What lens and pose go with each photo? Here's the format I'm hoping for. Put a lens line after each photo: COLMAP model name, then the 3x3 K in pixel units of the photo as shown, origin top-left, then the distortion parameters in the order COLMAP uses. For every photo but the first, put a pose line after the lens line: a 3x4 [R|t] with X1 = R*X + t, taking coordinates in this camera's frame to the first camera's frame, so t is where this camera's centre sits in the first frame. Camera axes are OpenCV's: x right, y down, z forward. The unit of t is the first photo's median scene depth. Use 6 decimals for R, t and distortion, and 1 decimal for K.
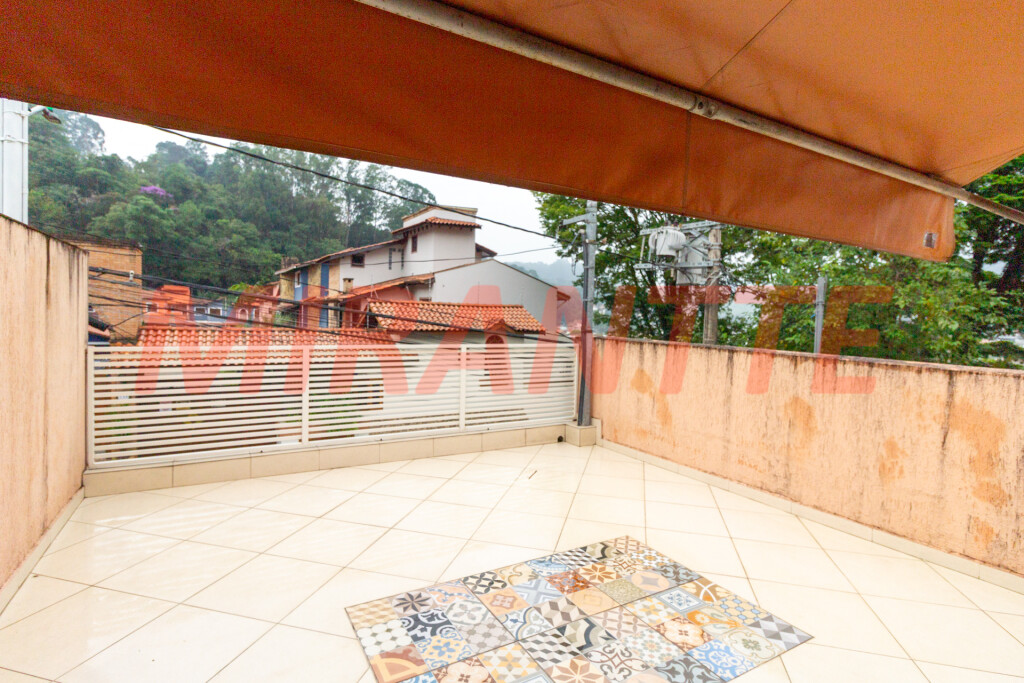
lens RADIAL K [[510.1, 0, 512.0], [0, 510.1, 341.5], [0, 0, 1]] dist [0.000687, 0.000928]
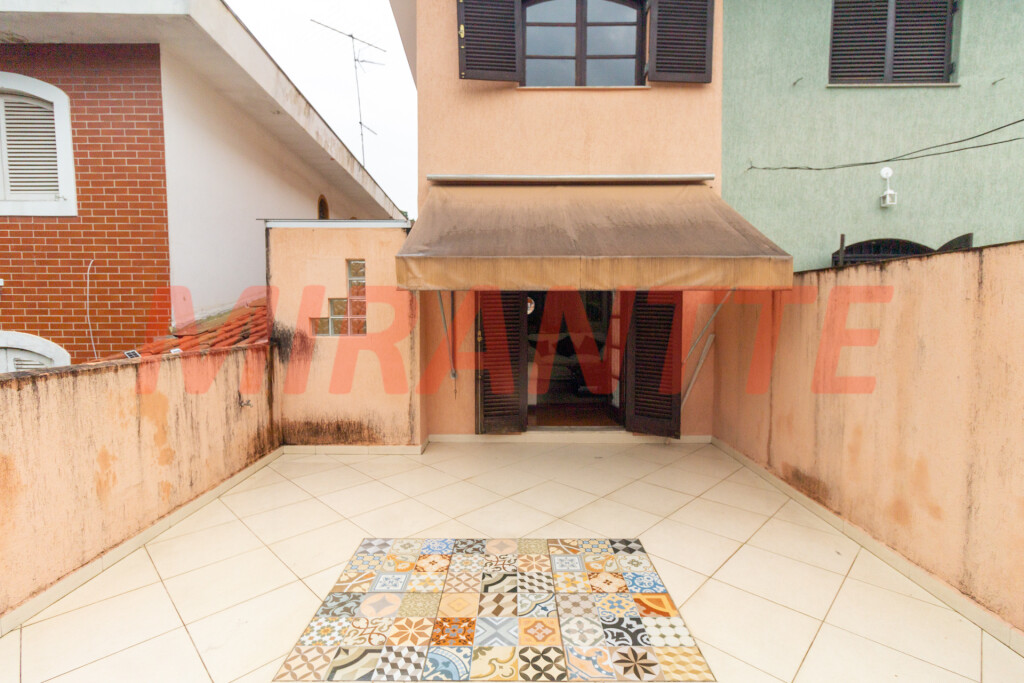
lens RADIAL K [[473.1, 0, 512.2], [0, 473.1, 339.9], [0, 0, 1]] dist [-0.000157, 0.000874]
pose [[-0.860887, -0.058754, 0.505393, -0.261593], [0.002817, 0.992745, 0.120209, -0.089426], [-0.508789, 0.104910, -0.854475, 1.168949]]
